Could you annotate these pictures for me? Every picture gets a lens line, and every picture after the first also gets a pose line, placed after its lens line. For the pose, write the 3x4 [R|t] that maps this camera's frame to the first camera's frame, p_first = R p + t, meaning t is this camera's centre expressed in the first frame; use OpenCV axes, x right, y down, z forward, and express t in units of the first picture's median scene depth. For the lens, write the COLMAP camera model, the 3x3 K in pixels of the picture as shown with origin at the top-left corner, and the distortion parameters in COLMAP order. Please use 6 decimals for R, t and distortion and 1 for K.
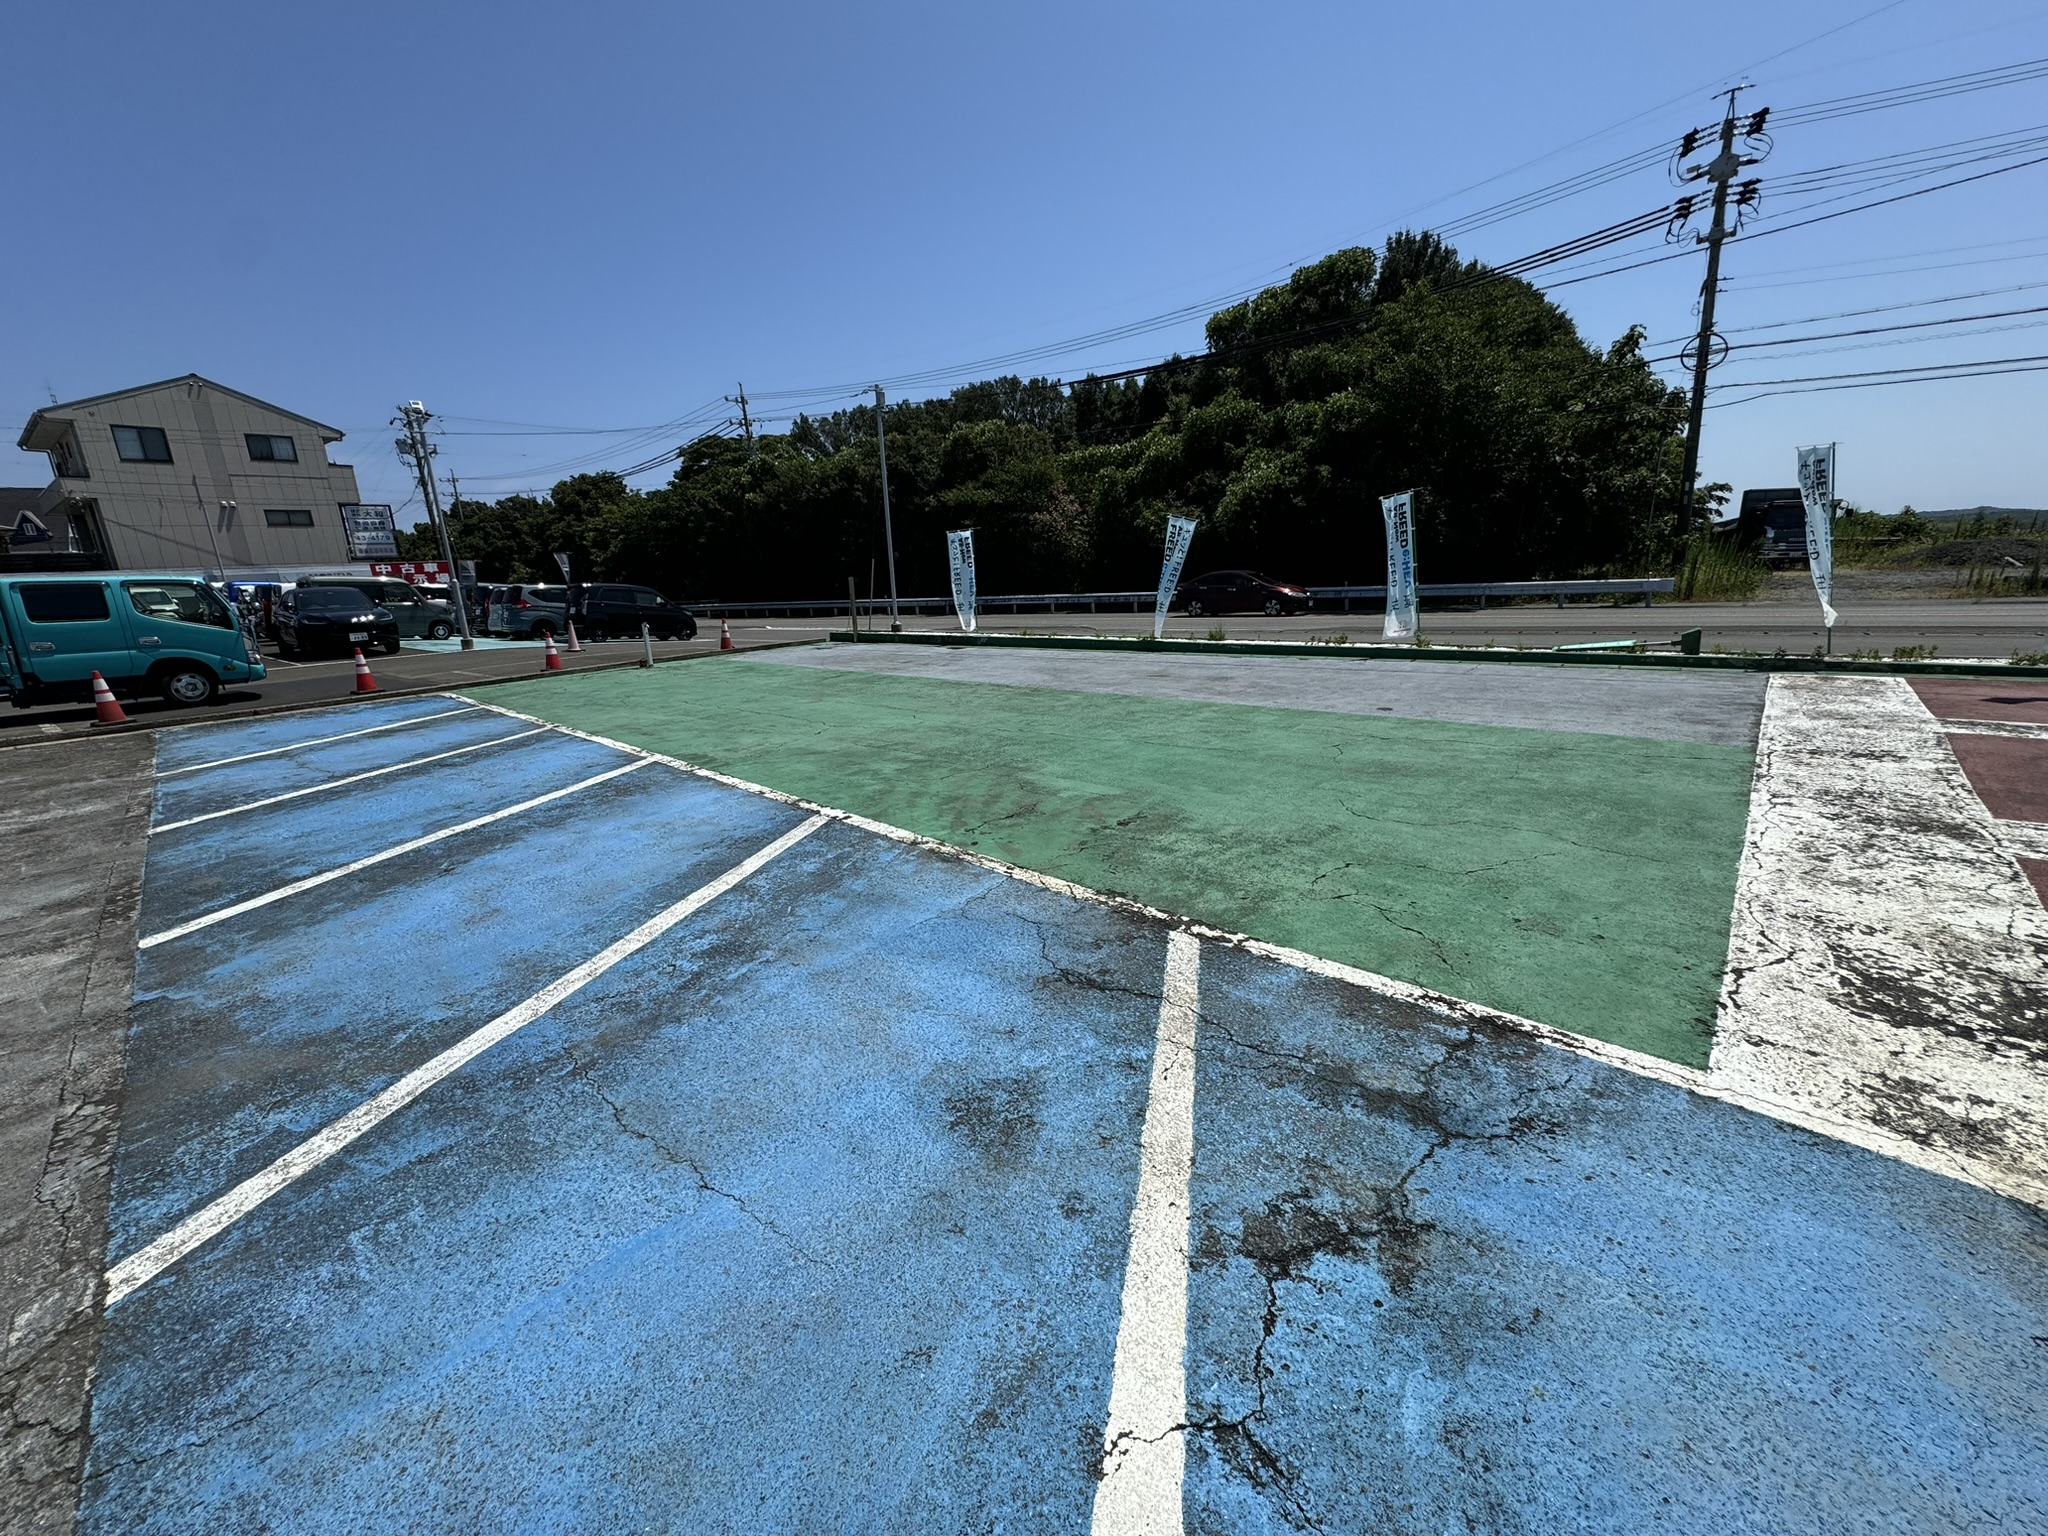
lens RADIAL K [[842.6, 0, 1024.0], [0, 842.6, 768.0], [0, 0, 1]] dist [0.000032, 0.000137]
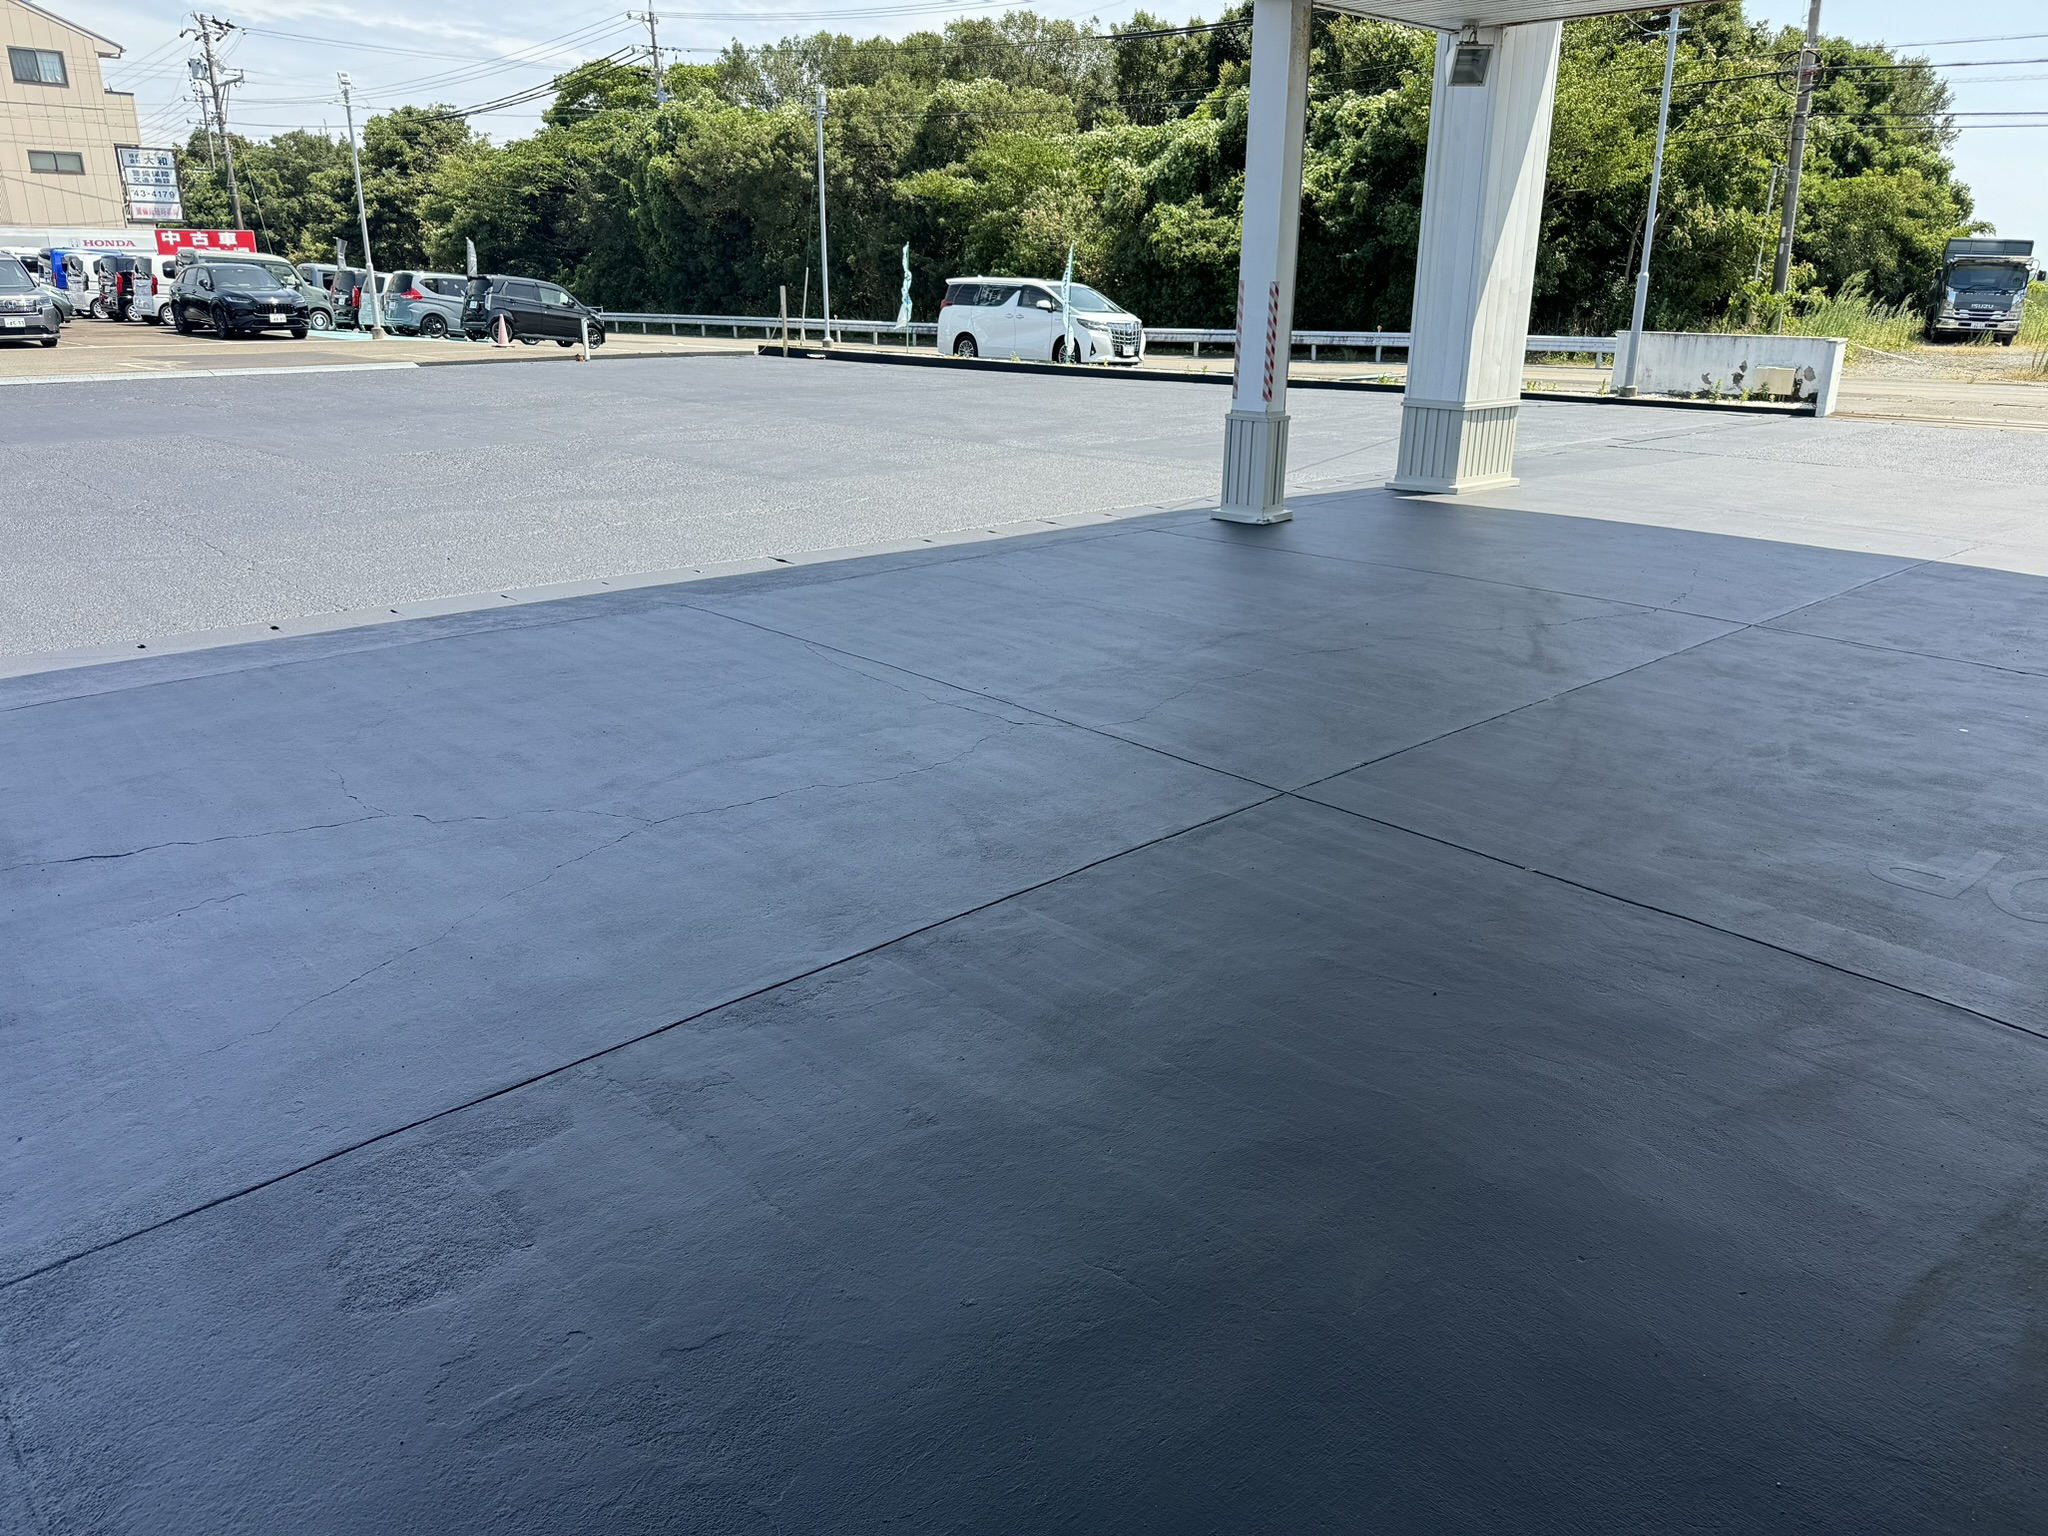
lens RADIAL K [[1476.6, 0, 1024.0], [0, 1476.6, 768.0], [0, 0, 1]] dist [0.003417, -0.001683]
pose [[0.996664, 0.071173, -0.039952, 0.076891], [-0.067616, 0.994148, 0.084248, 0.066031], [0.045715, -0.081266, 0.995644, -0.293415]]
